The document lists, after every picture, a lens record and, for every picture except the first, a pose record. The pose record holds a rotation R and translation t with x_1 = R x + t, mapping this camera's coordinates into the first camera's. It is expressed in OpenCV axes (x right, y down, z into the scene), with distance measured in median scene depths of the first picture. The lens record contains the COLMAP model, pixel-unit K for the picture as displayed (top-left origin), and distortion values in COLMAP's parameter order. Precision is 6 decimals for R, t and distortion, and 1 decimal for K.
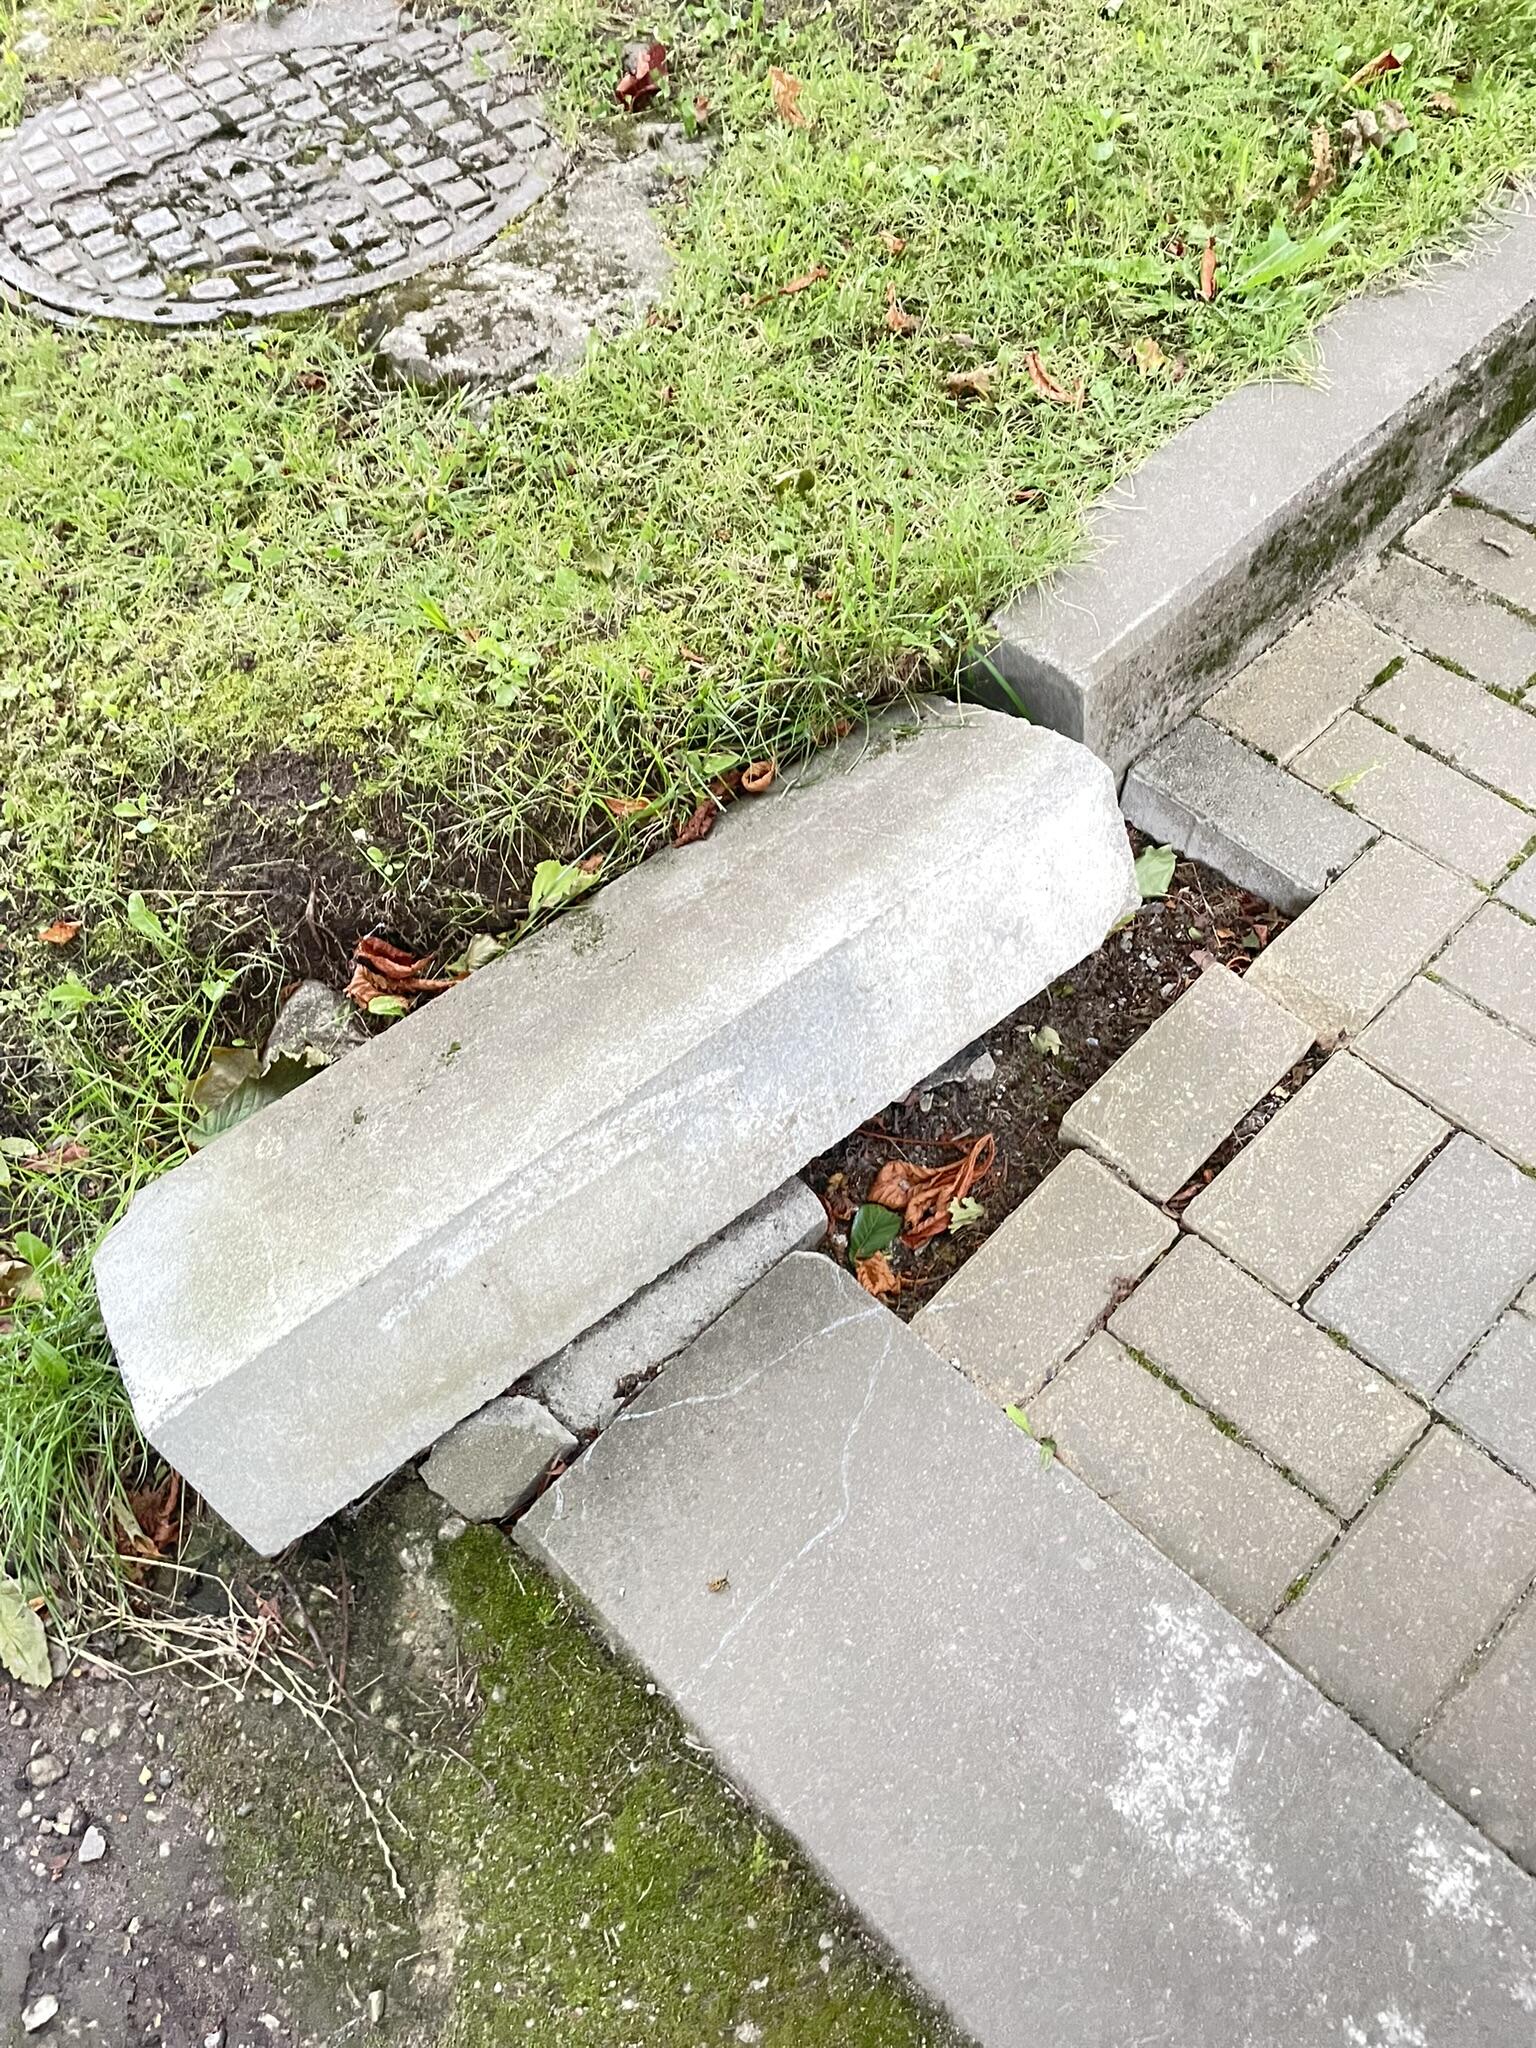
lens RADIAL K [[1457.0, 0, 767.3], [0, 1457.0, 1034.4], [0, 0, 1]] dist [0.082875, -0.103827]
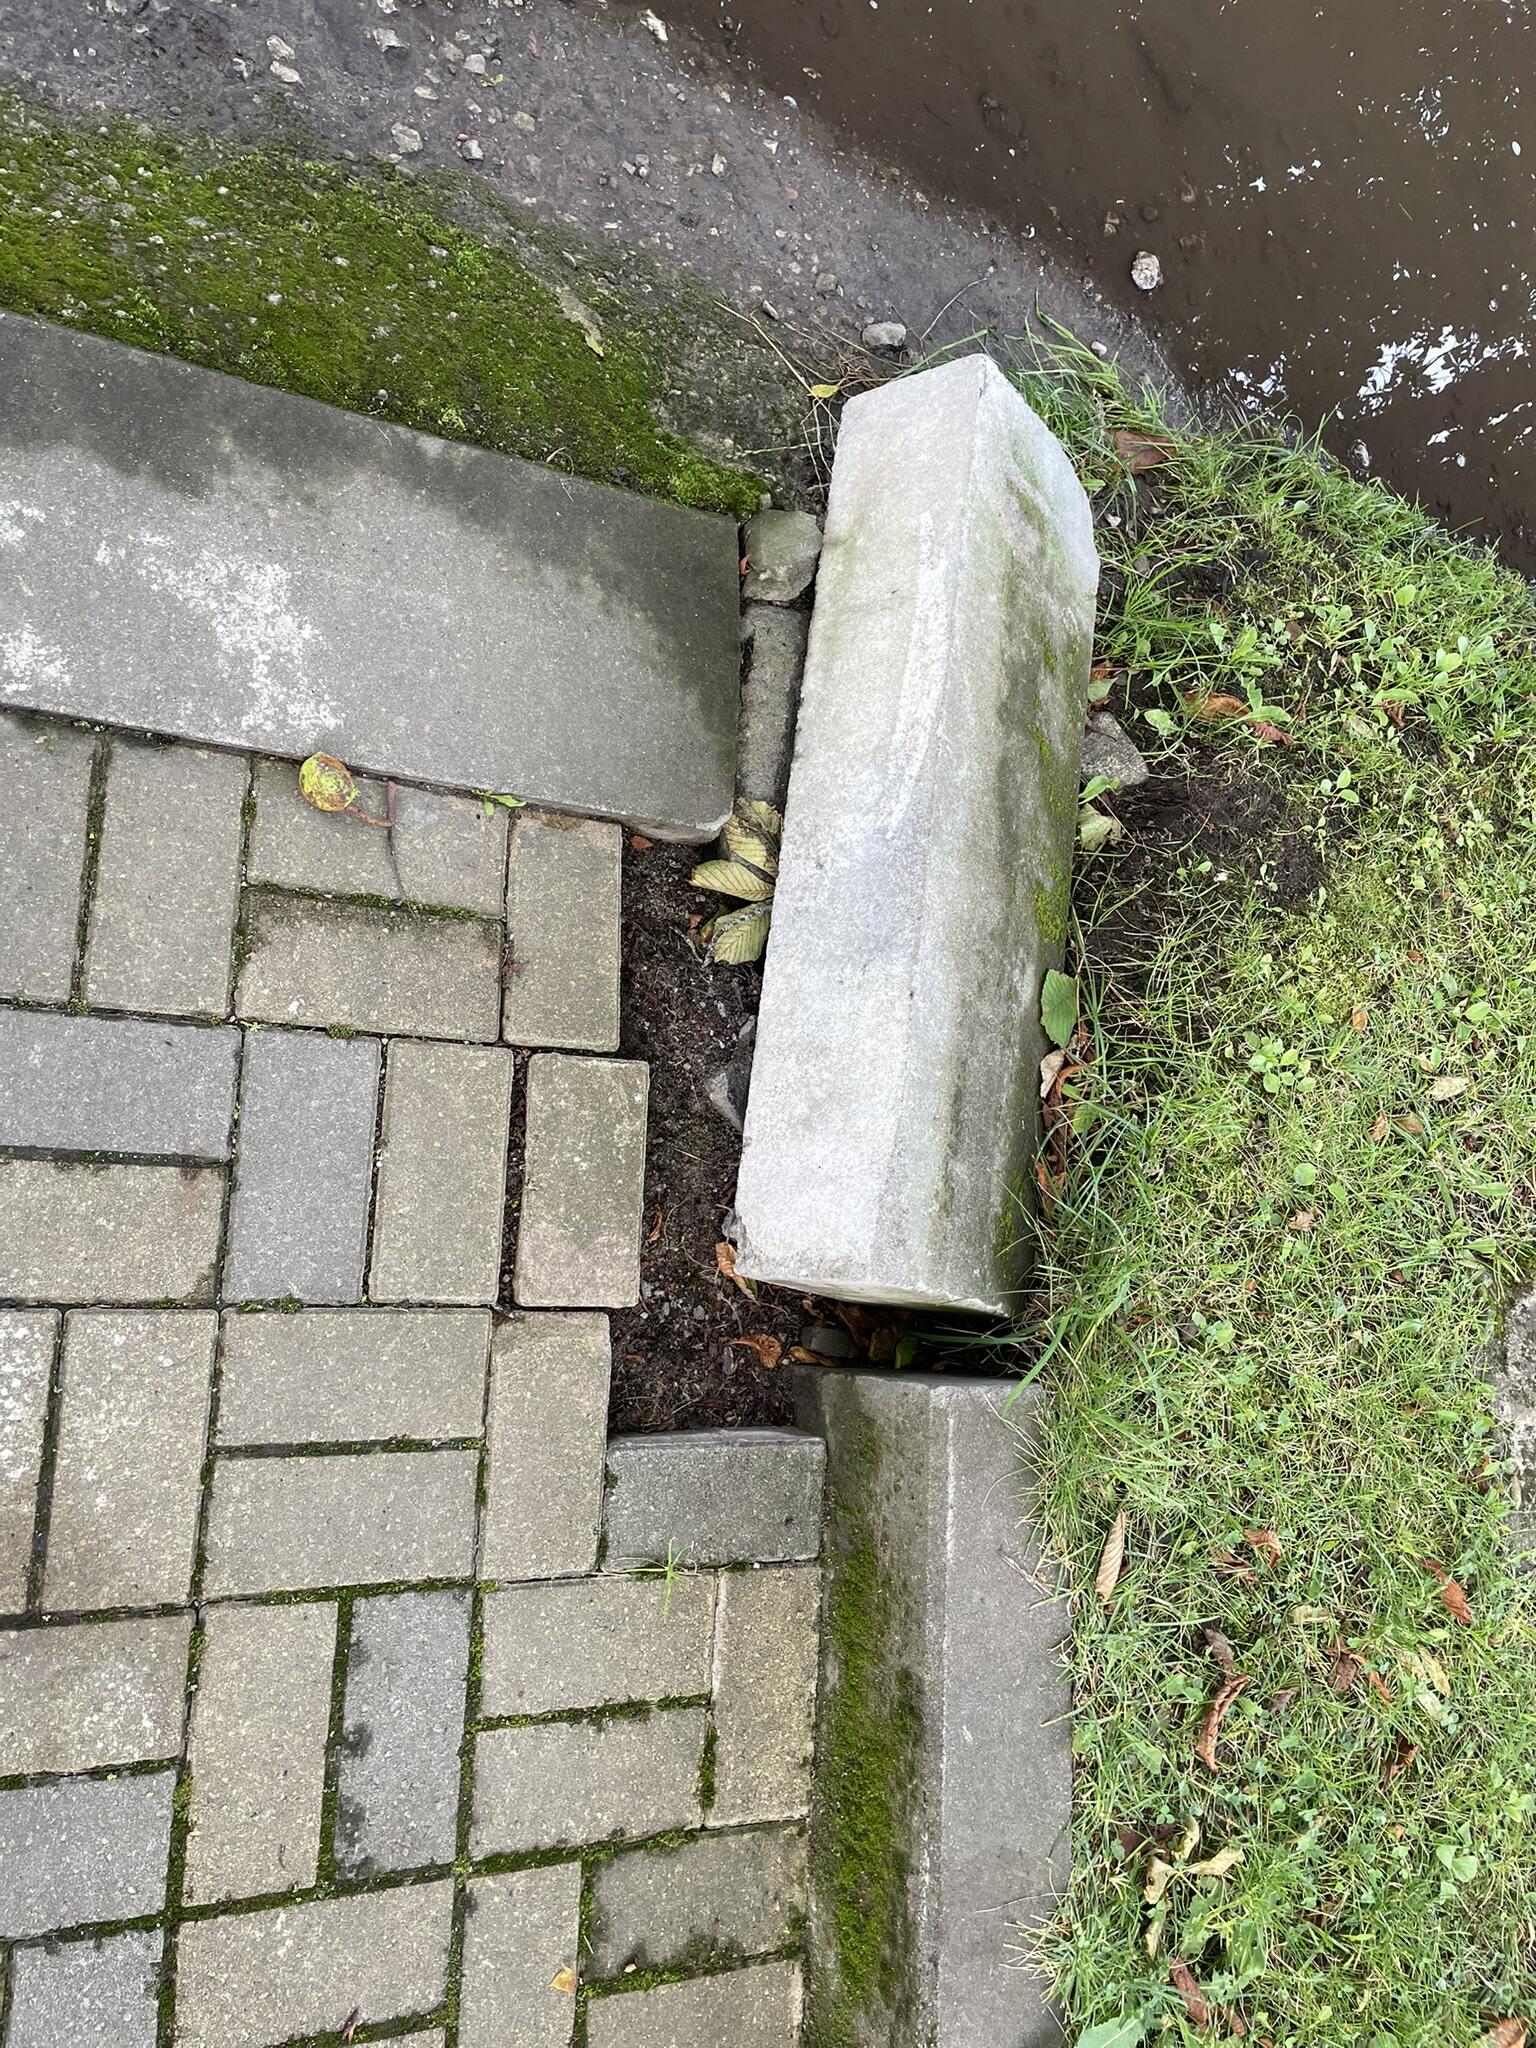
lens RADIAL K [[1457.0, 0, 767.3], [0, 1457.0, 1034.4], [0, 0, 1]] dist [0.082875, -0.103827]
pose [[-0.670656, 0.650371, -0.356703, 0.532238], [-0.740324, -0.616866, 0.267200, -0.294382], [-0.046259, 0.443276, 0.895191, 0.028558]]
